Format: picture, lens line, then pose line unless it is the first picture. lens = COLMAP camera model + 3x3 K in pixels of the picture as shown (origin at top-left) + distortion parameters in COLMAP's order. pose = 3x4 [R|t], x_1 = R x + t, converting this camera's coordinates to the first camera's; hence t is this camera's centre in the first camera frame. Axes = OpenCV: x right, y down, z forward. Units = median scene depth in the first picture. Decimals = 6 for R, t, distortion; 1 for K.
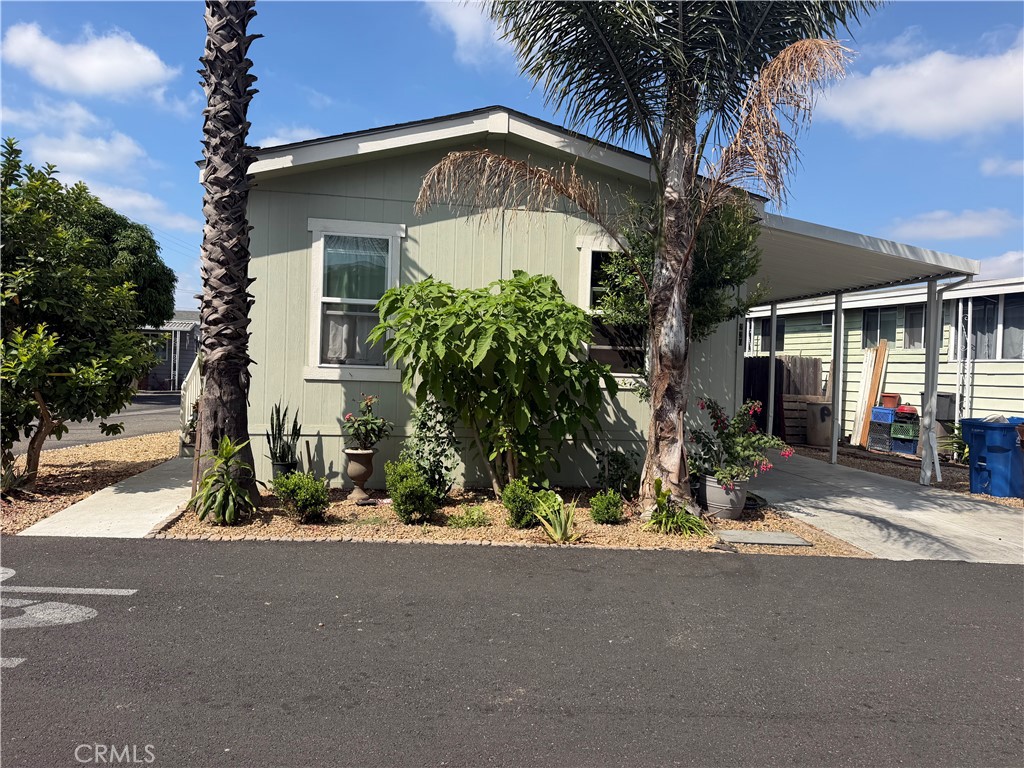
lens RADIAL K [[718.1, 0, 516.1], [0, 718.1, 389.2], [0, 0, 1]] dist [0.064050, -0.069796]
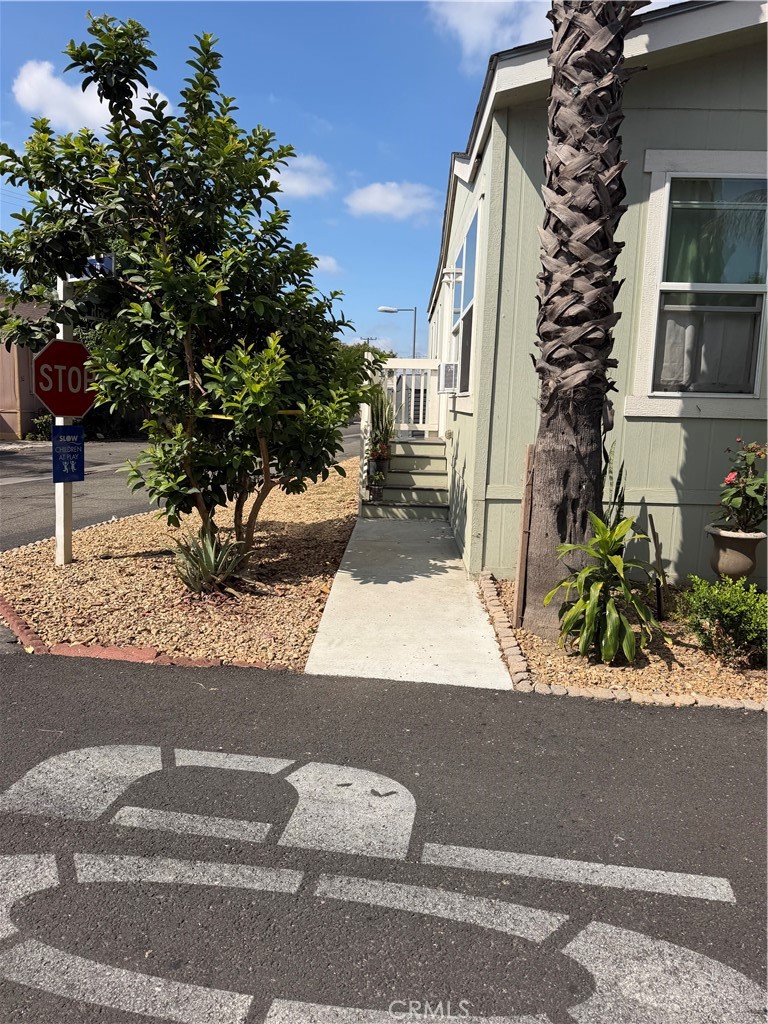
lens RADIAL K [[718.1, 0, 380.5], [0, 718.1, 510.4], [0, 0, 1]] dist [0.064050, -0.069796]
pose [[0.984020, 0.017225, -0.177222, -0.435738], [0.003075, 0.993518, 0.113633, -0.005412], [0.178031, -0.112362, 0.977589, 0.358618]]
